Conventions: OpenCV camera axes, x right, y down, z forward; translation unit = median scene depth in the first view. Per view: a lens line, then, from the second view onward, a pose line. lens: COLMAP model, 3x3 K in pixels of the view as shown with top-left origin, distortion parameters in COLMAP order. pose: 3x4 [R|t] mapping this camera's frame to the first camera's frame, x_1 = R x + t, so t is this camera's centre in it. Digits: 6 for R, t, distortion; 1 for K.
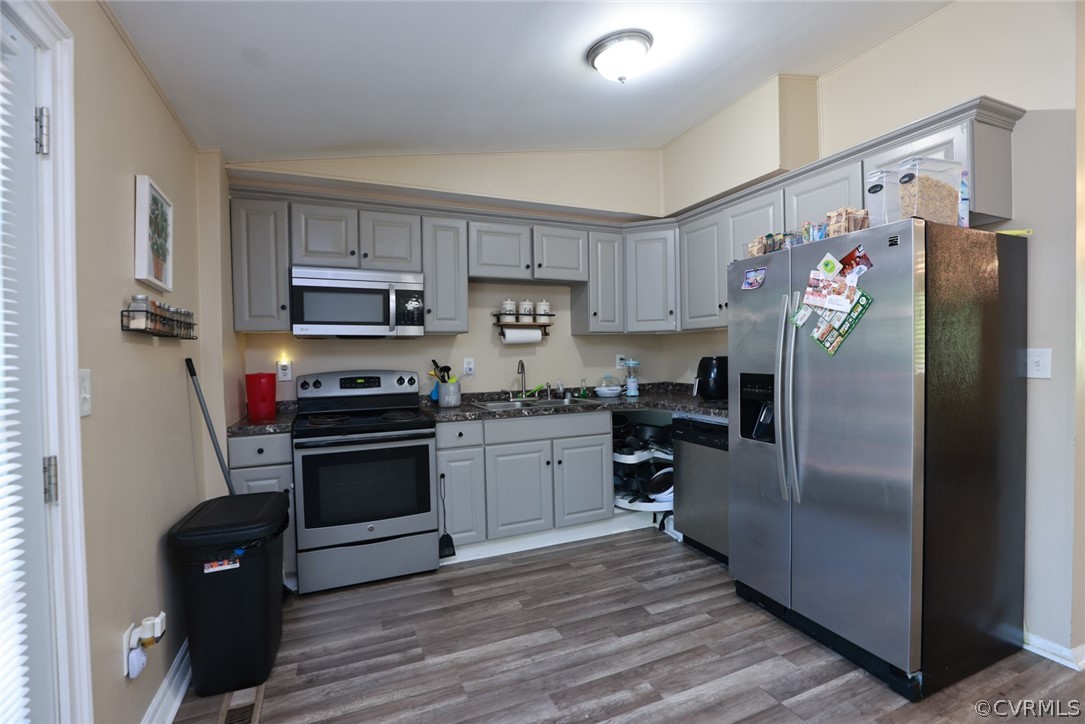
lens RADIAL K [[495.1, 0, 547.6], [0, 495.1, 365.0], [0, 0, 1]] dist [-0.028998, 0.003171]
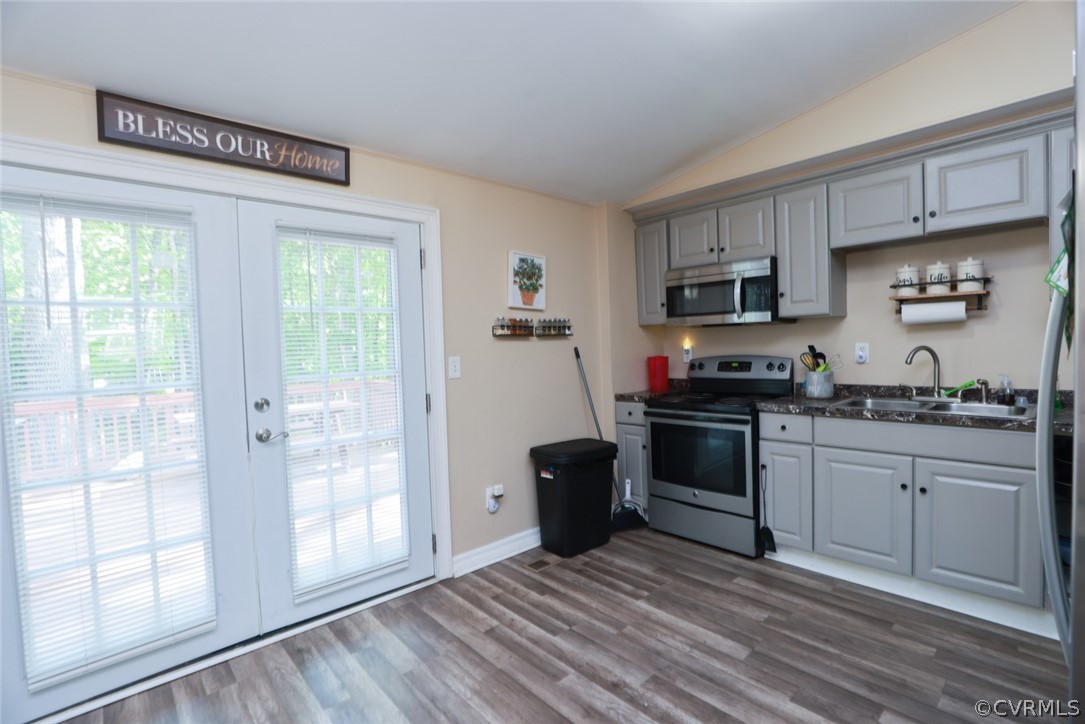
lens RADIAL K [[495.1, 0, 545.0], [0, 495.1, 364.4], [0, 0, 1]] dist [-0.028998, 0.003171]
pose [[0.326099, 0.041460, -0.944426, 0.554002], [0.007473, 0.998894, 0.046432, -0.024791], [0.945306, -0.022199, 0.325429, 0.280932]]
